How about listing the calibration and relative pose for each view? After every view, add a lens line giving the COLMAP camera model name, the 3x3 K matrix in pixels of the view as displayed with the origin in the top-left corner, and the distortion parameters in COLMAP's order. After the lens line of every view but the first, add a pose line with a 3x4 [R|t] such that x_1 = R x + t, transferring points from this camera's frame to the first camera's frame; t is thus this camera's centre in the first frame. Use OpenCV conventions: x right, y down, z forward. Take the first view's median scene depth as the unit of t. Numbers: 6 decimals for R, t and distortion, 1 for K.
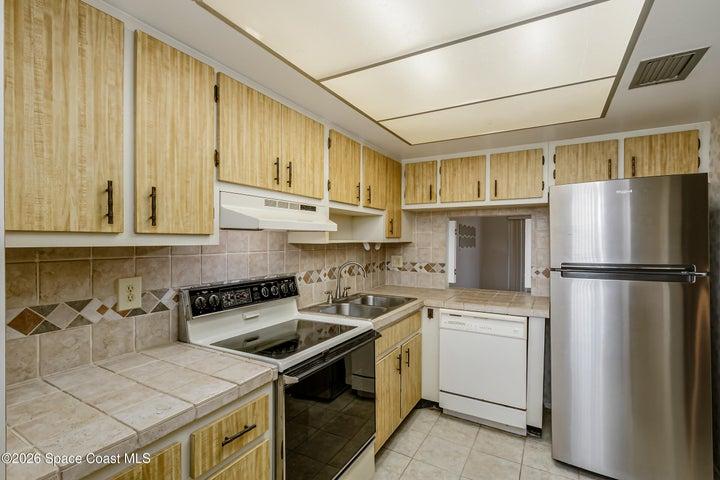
lens RADIAL K [[335.3, 0, 357.0], [0, 335.3, 241.9], [0, 0, 1]] dist [0.000940, 0.000009]
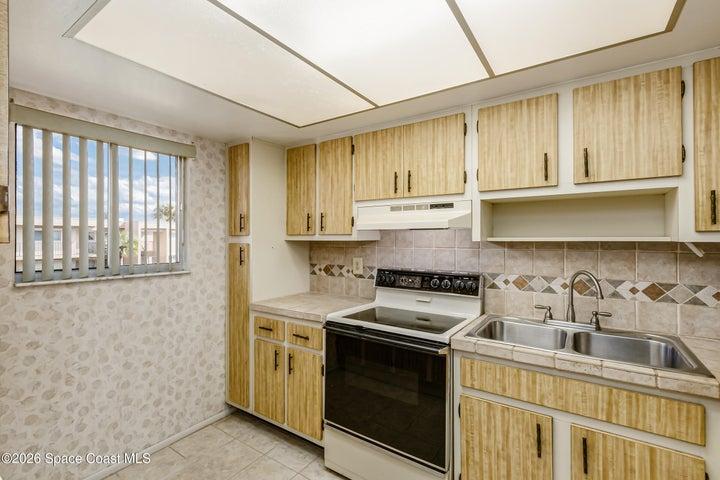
lens RADIAL K [[331.1, 0, 356.6], [0, 331.1, 237.3], [0, 0, 1]] dist [0.003196, -0.000696]
pose [[-0.075375, -0.003436, -0.997149, 0.761740], [-0.004976, 0.999983, -0.003069, -0.001835], [0.997143, 0.004731, -0.075391, 0.716112]]
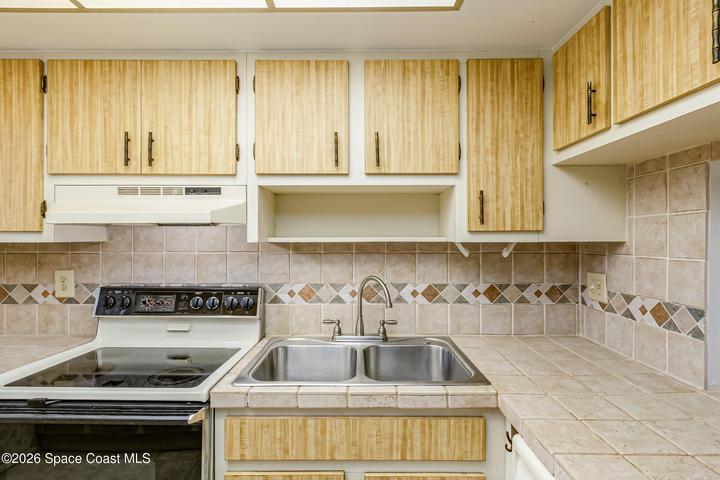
lens RADIAL K [[355.6, 0, 358.0], [0, 355.6, 238.6], [0, 0, 1]] dist [0.000692, -0.000391]
pose [[0.502006, -0.001912, -0.864862, 0.566752], [-0.004720, 0.999977, -0.004951, -0.000606], [0.864851, 0.006567, 0.501986, 0.794155]]
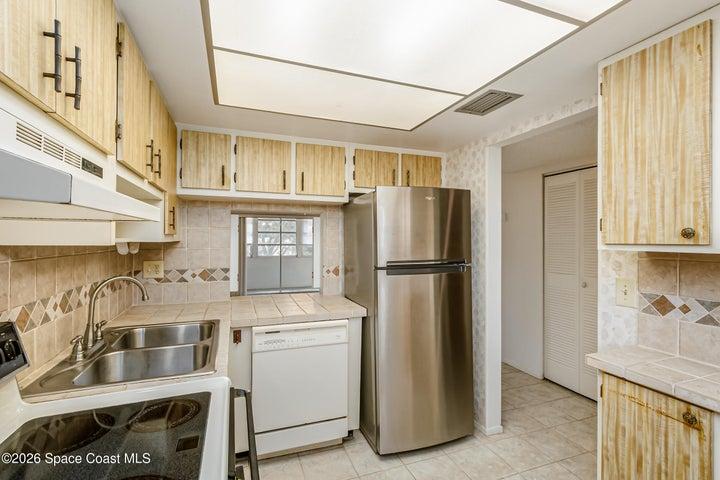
lens RADIAL K [[338.9, 0, 357.0], [0, 338.9, 238.1], [0, 0, 1]] dist [0.001069, -0.000198]
pose [[0.637628, 0.004065, 0.770334, -0.235648], [0.000384, 0.999984, -0.005595, -0.003246], [-0.770344, 0.003864, 0.637617, 0.373978]]
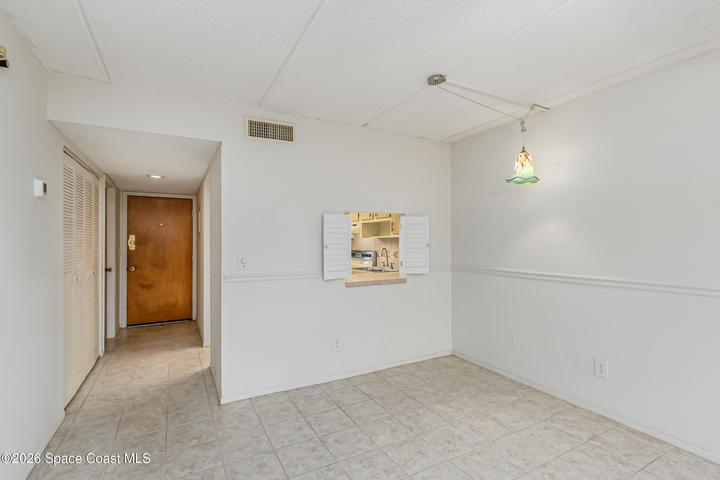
lens RADIAL K [[335.3, 0, 357.0], [0, 335.3, 241.9], [0, 0, 1]] dist [0.000940, 0.000009]
pose [[-0.521087, -0.000602, -0.853503, 1.930998], [-0.005099, 0.999984, 0.002408, 0.026570], [0.853488, 0.005607, -0.521082, 2.148348]]
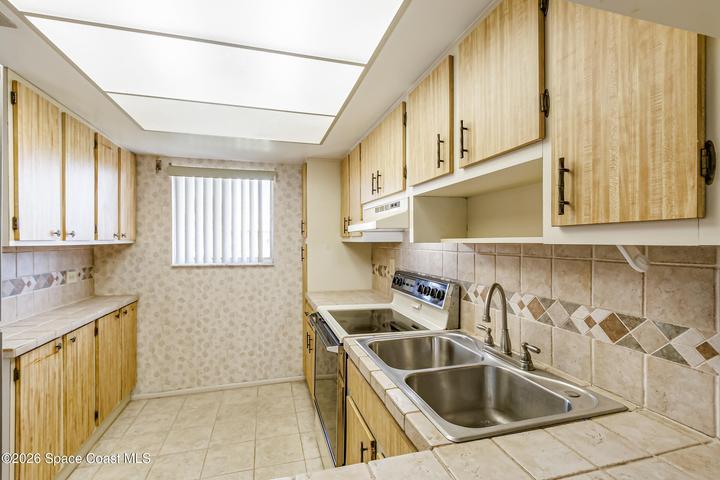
lens RADIAL K [[335.3, 0, 357.0], [0, 335.3, 241.9], [0, 0, 1]] dist [0.000940, 0.000009]
pose [[-0.694467, 0.000924, -0.719524, 0.539454], [-0.005600, 0.999962, 0.006689, -0.001975], [0.719503, 0.008675, -0.694435, 1.383964]]
